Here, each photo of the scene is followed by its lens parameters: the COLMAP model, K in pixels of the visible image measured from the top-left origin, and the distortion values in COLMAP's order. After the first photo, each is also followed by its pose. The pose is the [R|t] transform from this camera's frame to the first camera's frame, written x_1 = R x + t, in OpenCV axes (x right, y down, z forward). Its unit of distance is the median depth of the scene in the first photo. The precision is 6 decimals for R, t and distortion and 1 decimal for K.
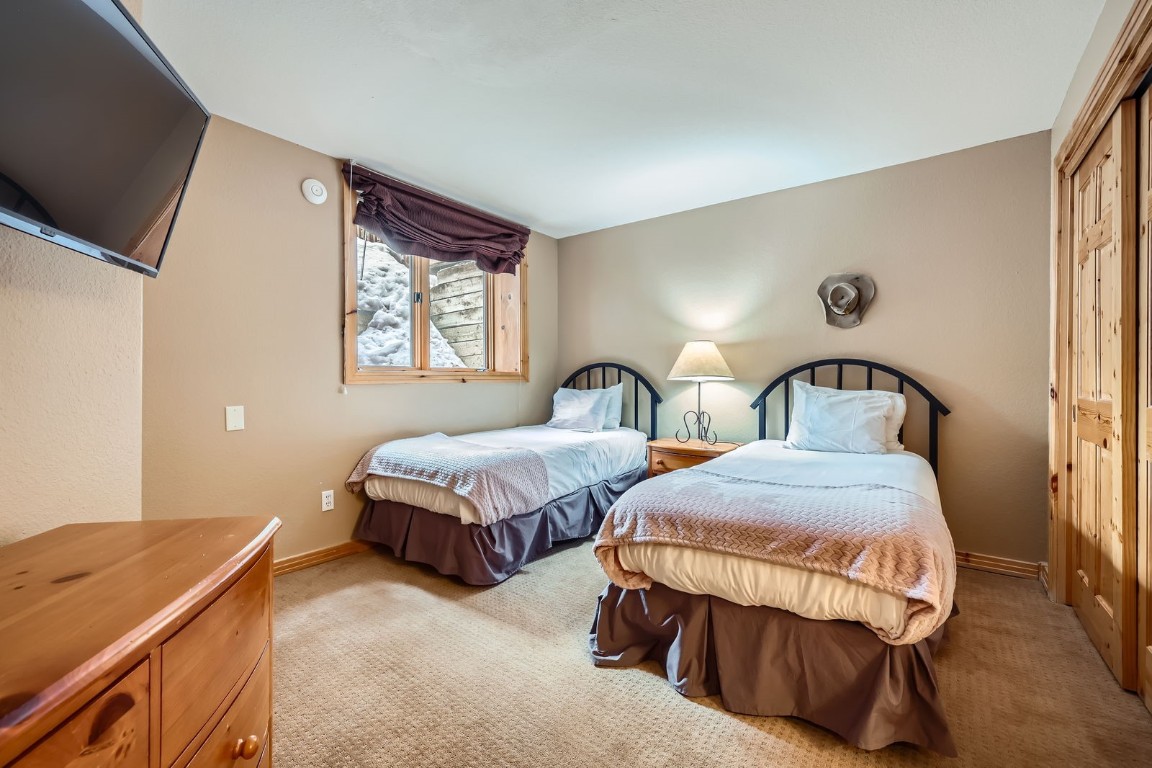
lens RADIAL K [[486.2, 0, 566.7], [0, 486.2, 380.7], [0, 0, 1]] dist [0.002540, 0.000098]
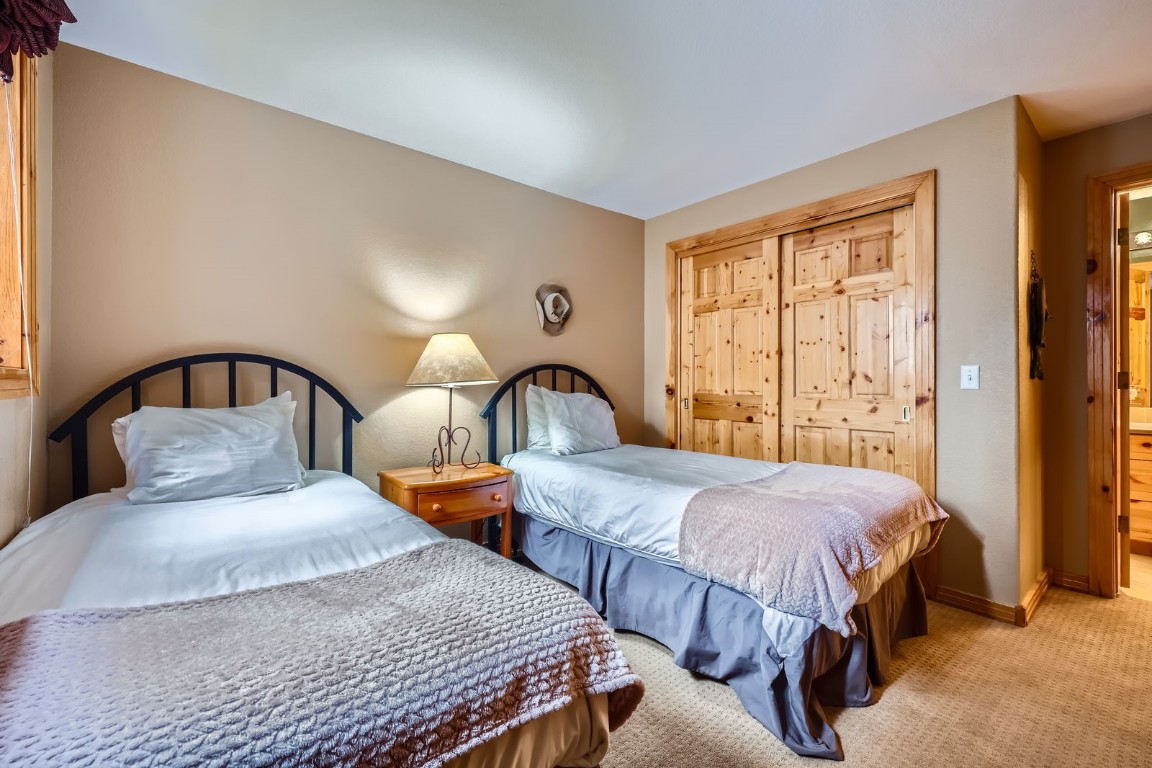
lens RADIAL K [[486.2, 0, 566.7], [0, 486.2, 380.7], [0, 0, 1]] dist [0.002540, 0.000098]
pose [[0.247830, -0.001939, 0.968802, -0.413649], [-0.000790, 0.999997, 0.002204, -0.010579], [-0.968803, -0.001312, 0.247828, 0.639018]]
